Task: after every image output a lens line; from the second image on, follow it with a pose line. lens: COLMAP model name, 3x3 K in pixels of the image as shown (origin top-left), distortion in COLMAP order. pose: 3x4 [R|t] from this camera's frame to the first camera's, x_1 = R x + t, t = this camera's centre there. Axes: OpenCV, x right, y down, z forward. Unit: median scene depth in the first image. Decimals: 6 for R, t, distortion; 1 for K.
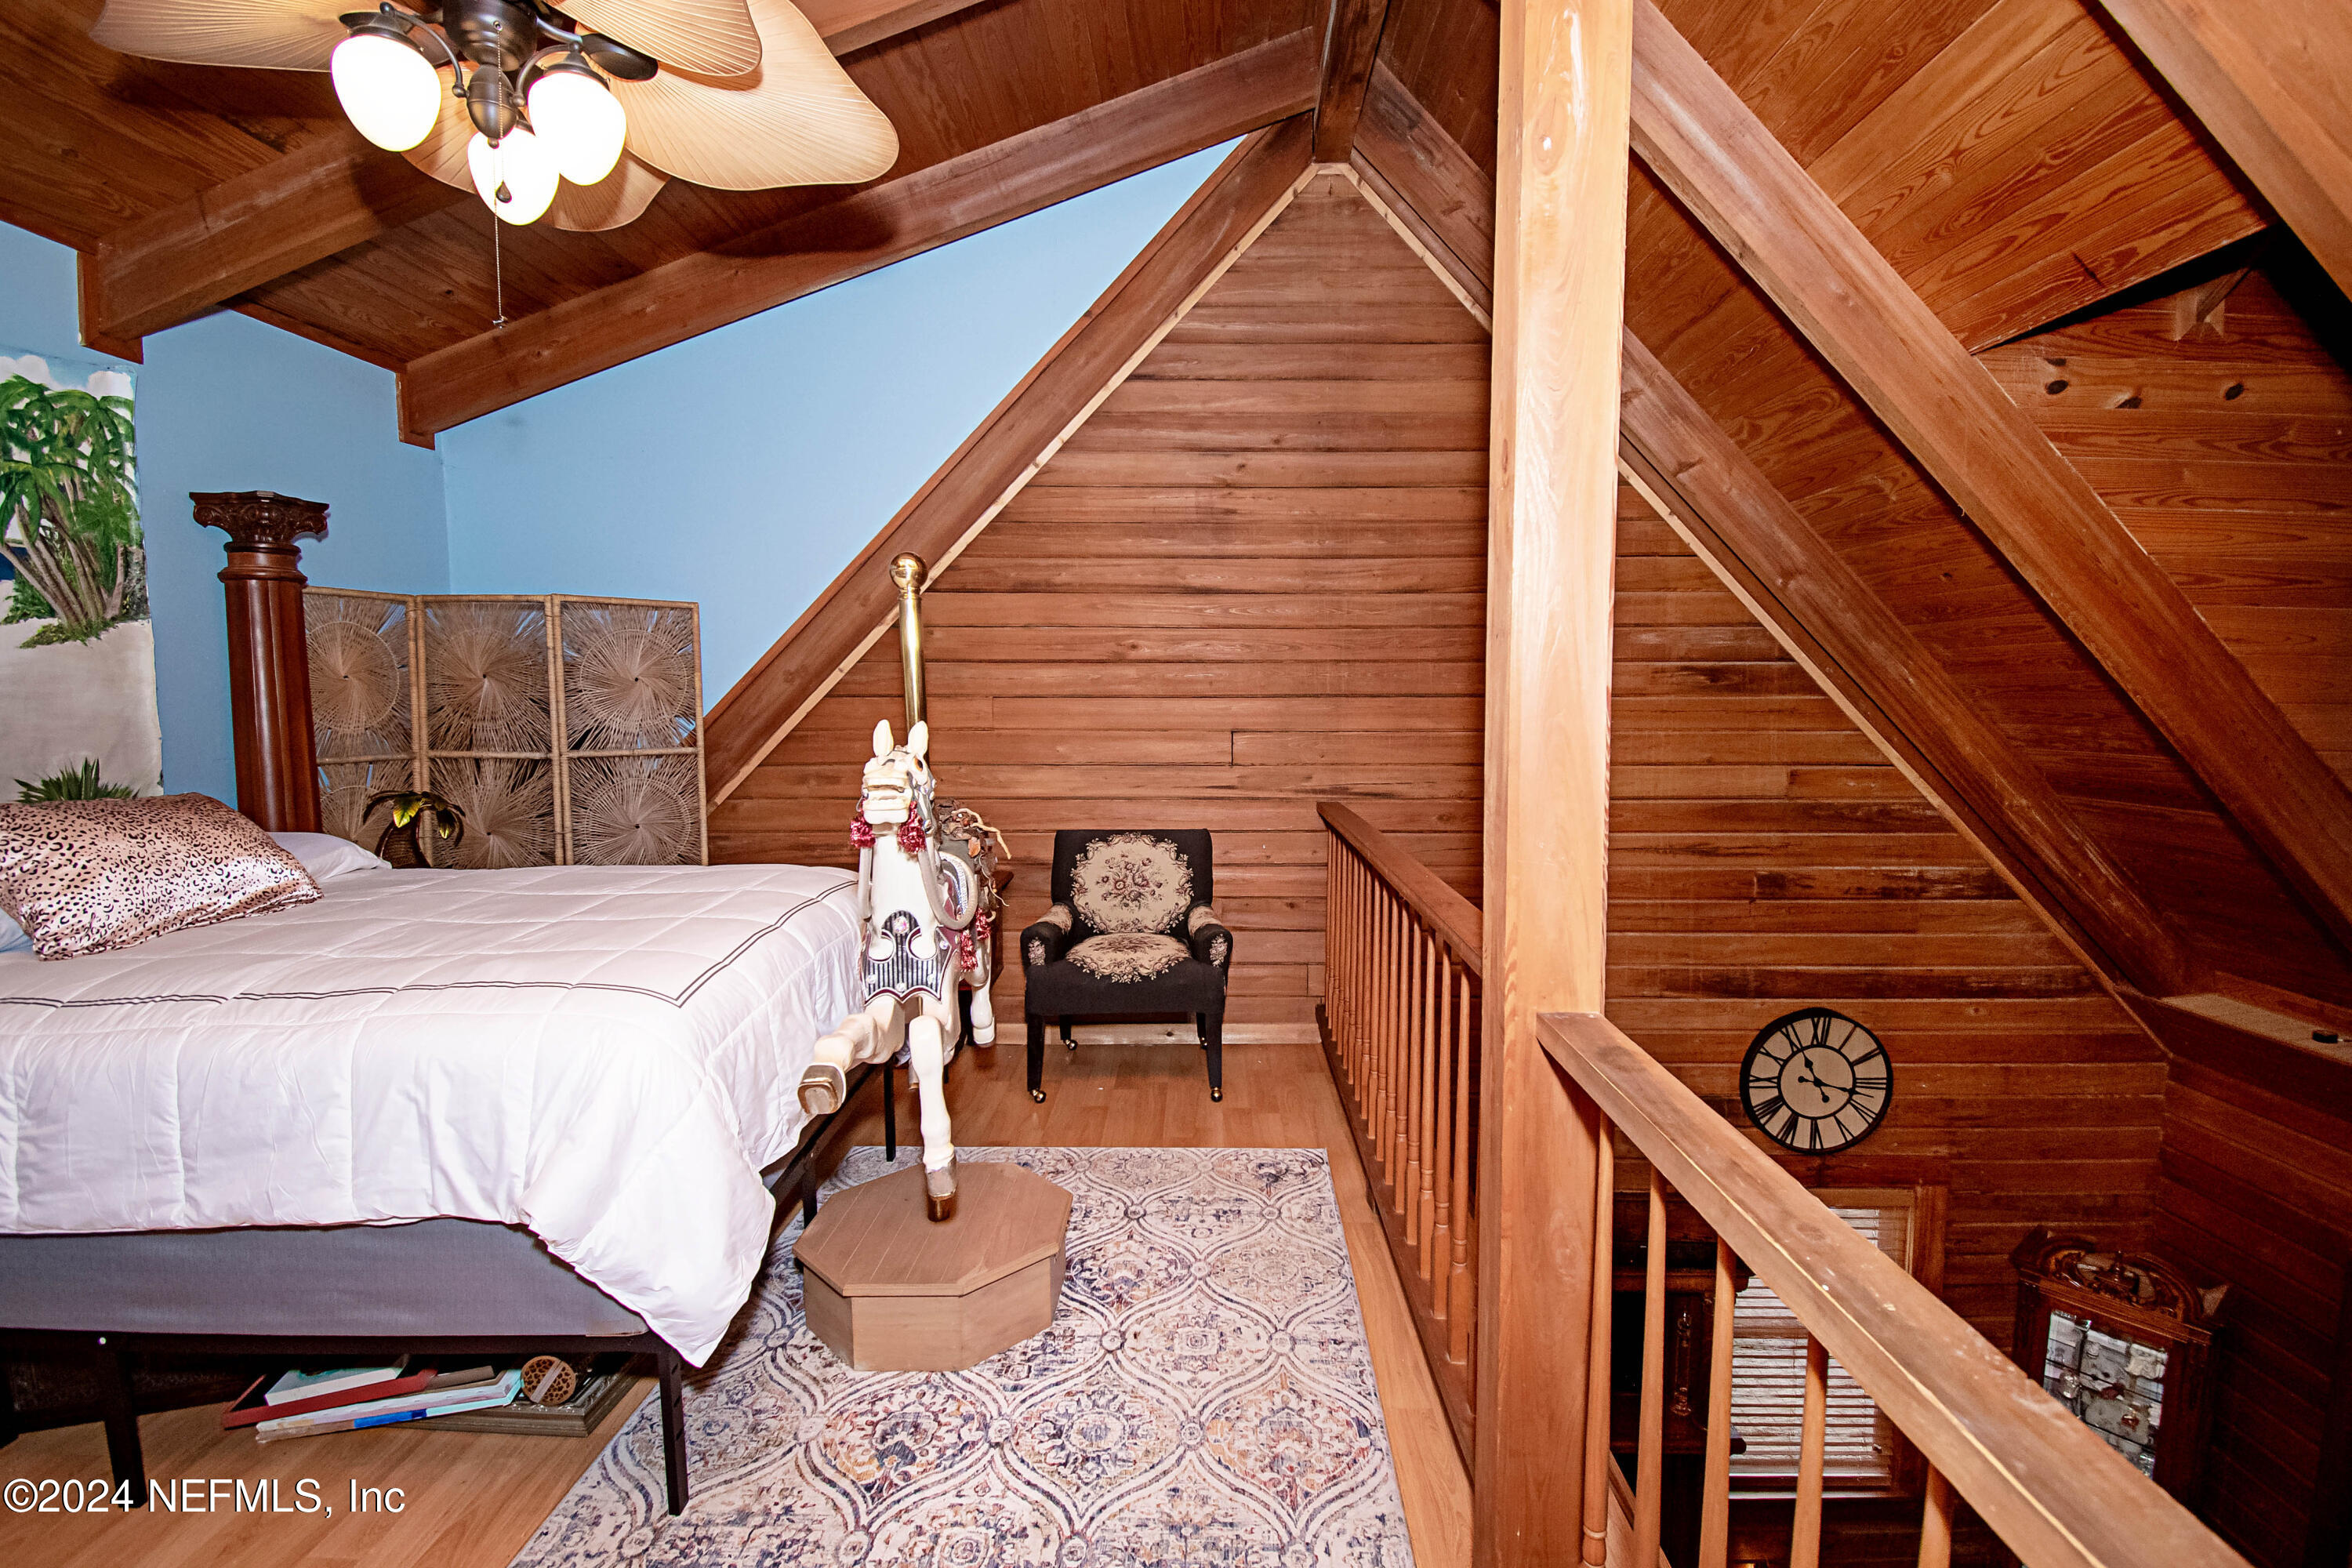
lens RADIAL K [[1078.0, 0, 1189.9], [0, 1078.0, 782.7], [0, 0, 1]] dist [0.021070, -0.026745]
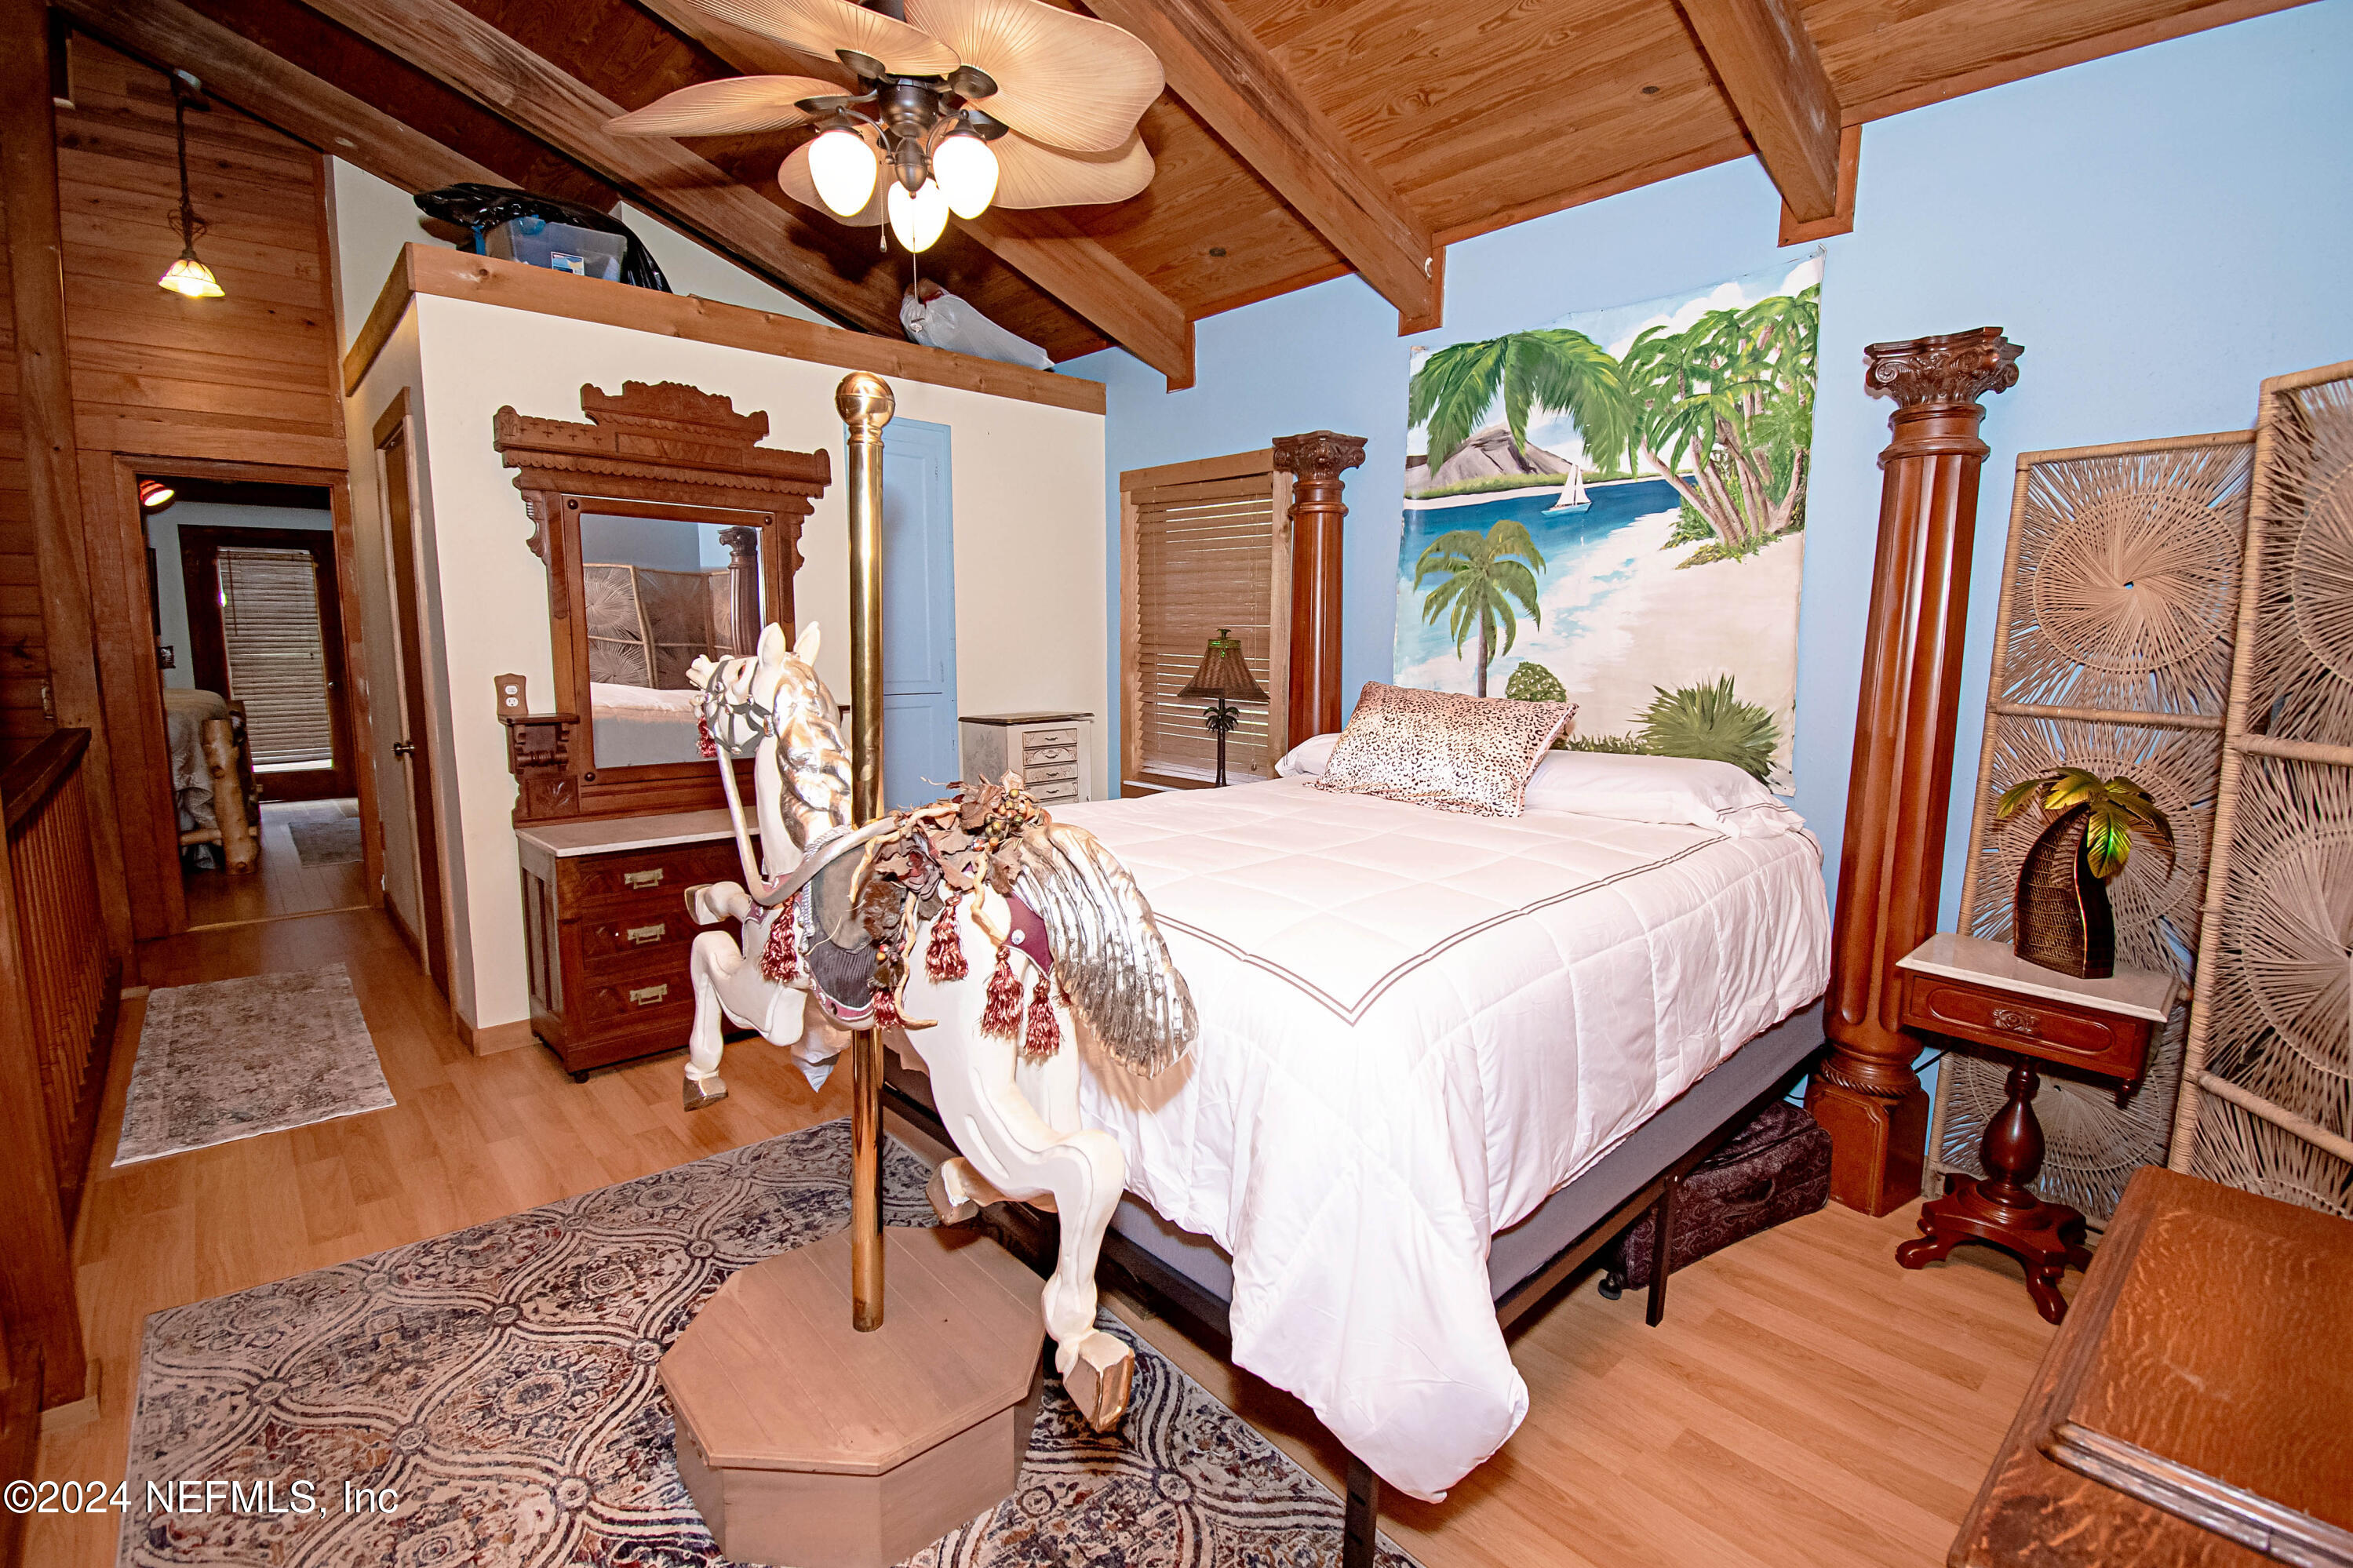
lens RADIAL K [[1055.1, 0, 1189.7], [0, 1055.1, 784.0], [0, 0, 1]] dist [0.020927, -0.027598]
pose [[-0.728008, 0.096132, -0.678796, 0.050669], [-0.064905, 0.976008, 0.207834, -0.099882], [0.682490, 0.195363, -0.704302, 1.415181]]
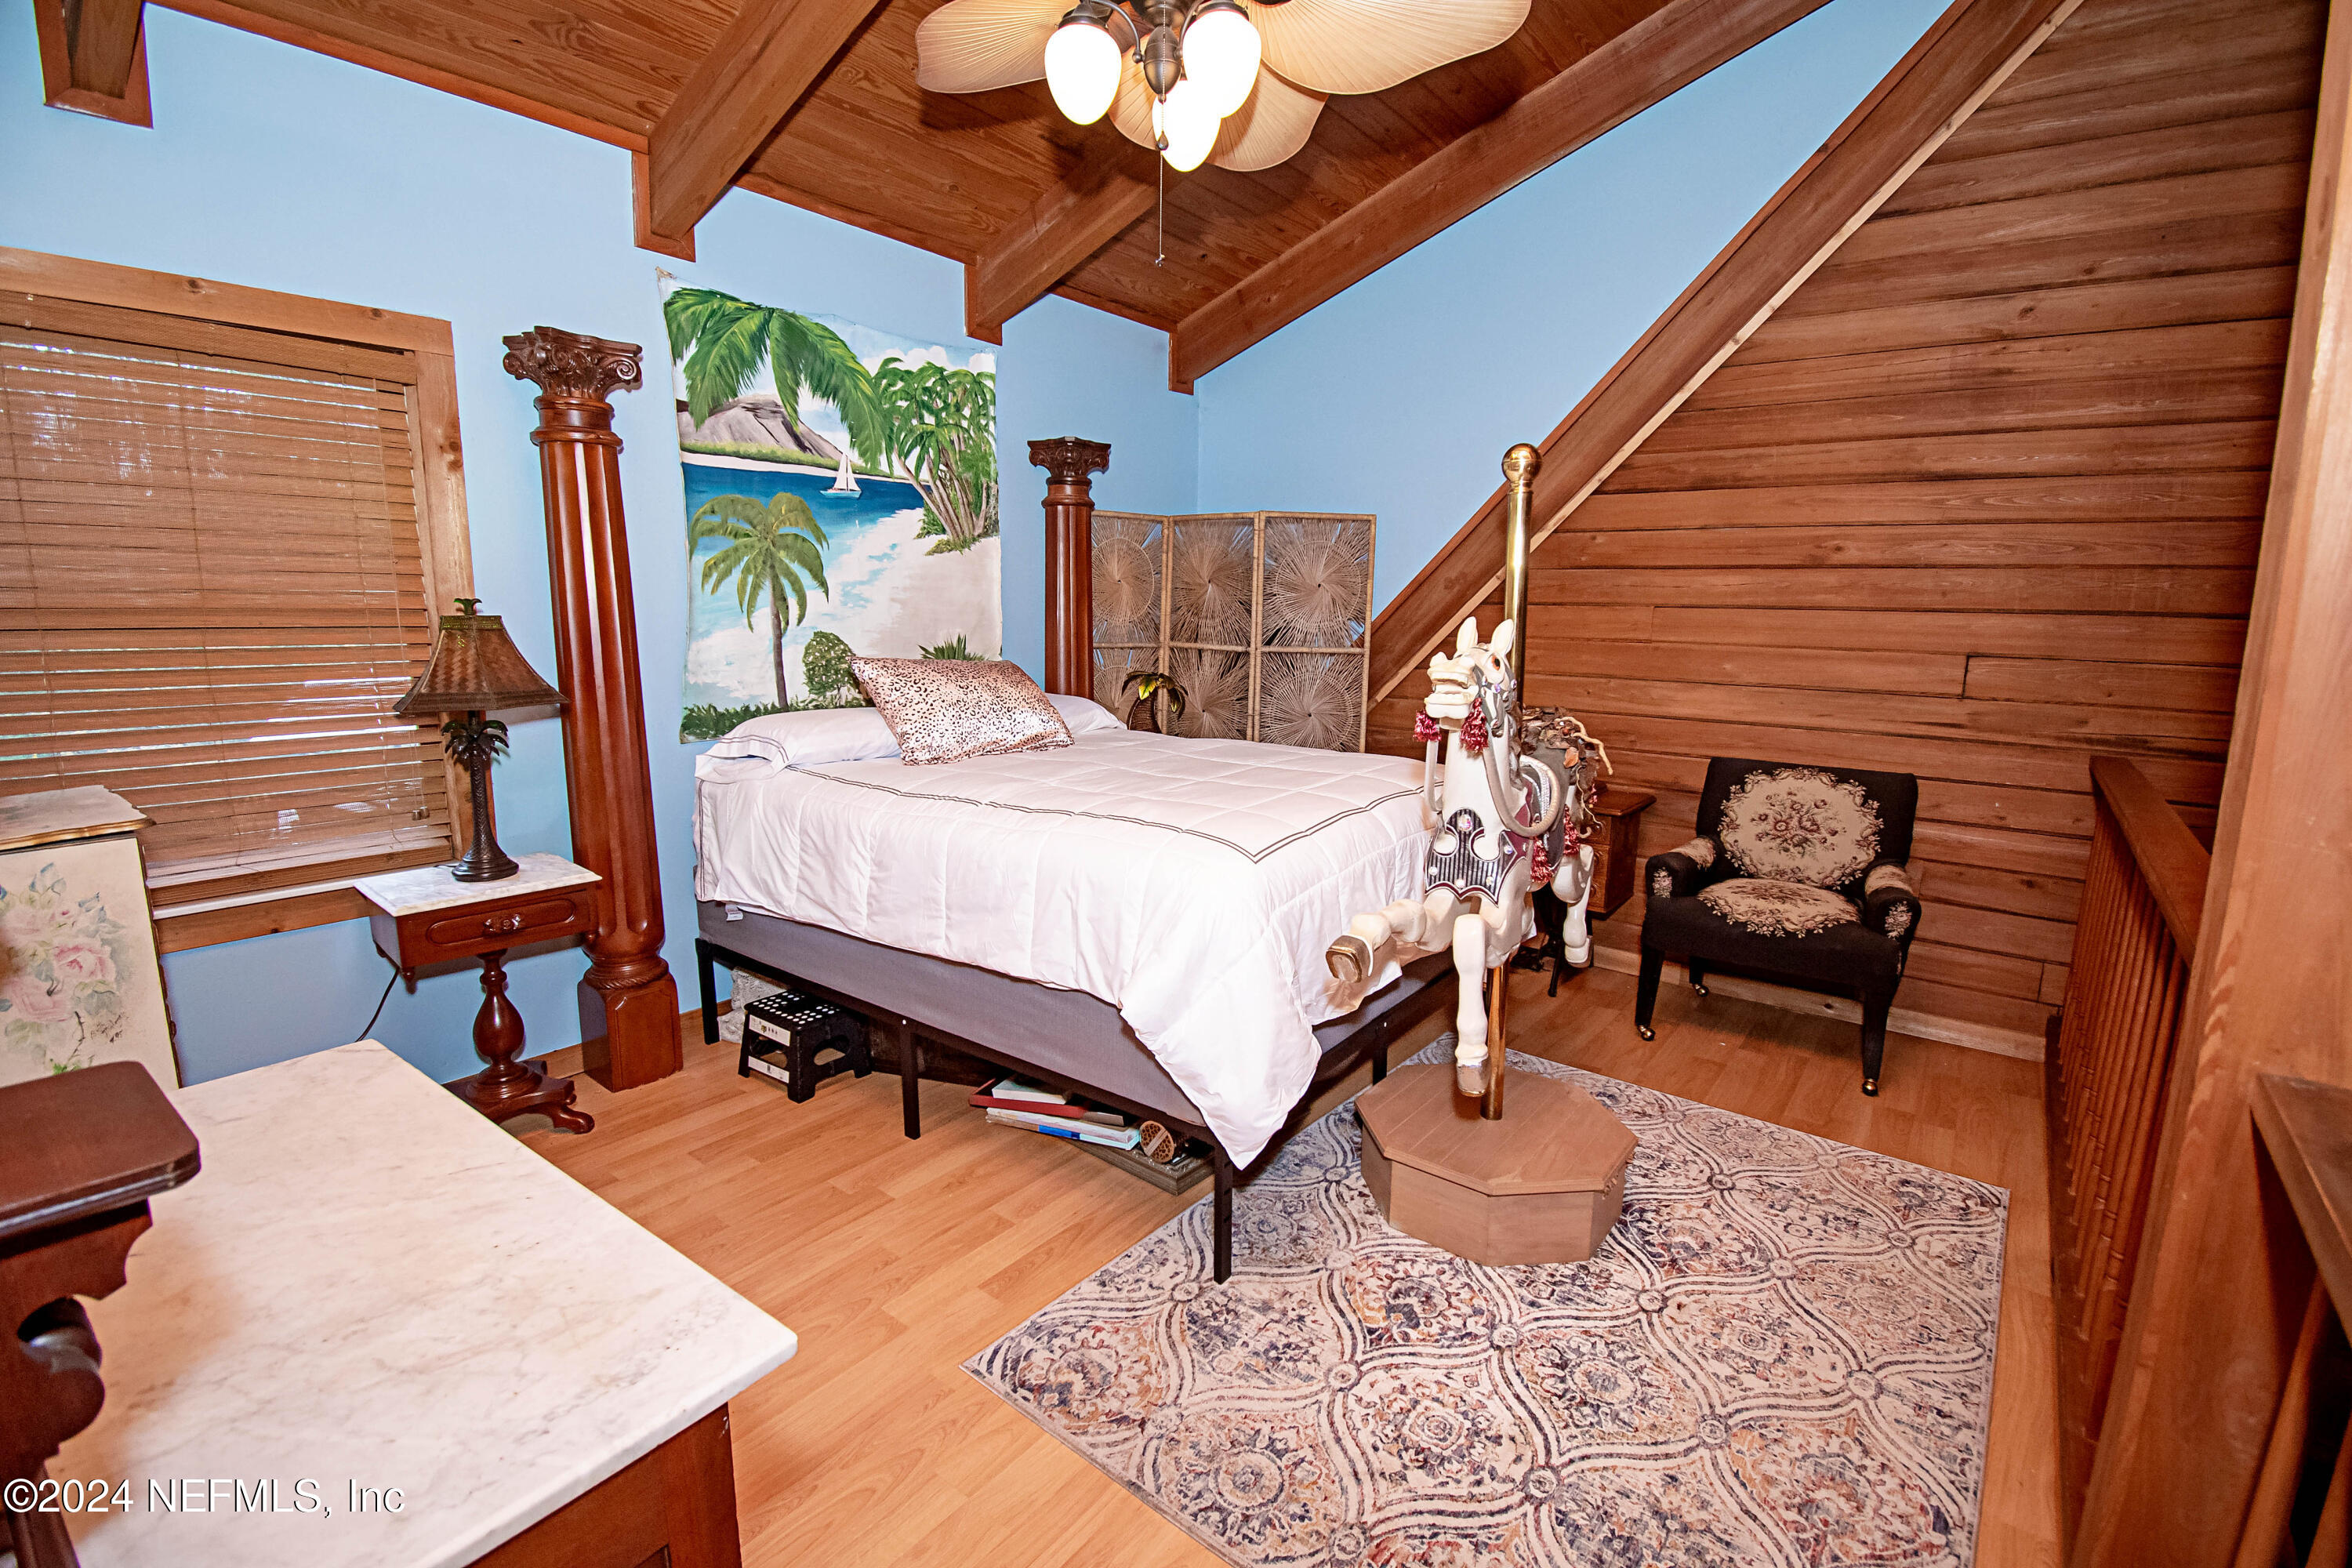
lens RADIAL K [[1038.9, 0, 1191.8], [0, 1038.9, 782.9], [0, 0, 1]] dist [0.023172, -0.028840]
pose [[0.796099, 0.118256, -0.593500, 0.078051], [-0.070530, 0.992169, 0.103084, 0.010112], [0.601042, -0.040206, 0.798205, 0.058483]]
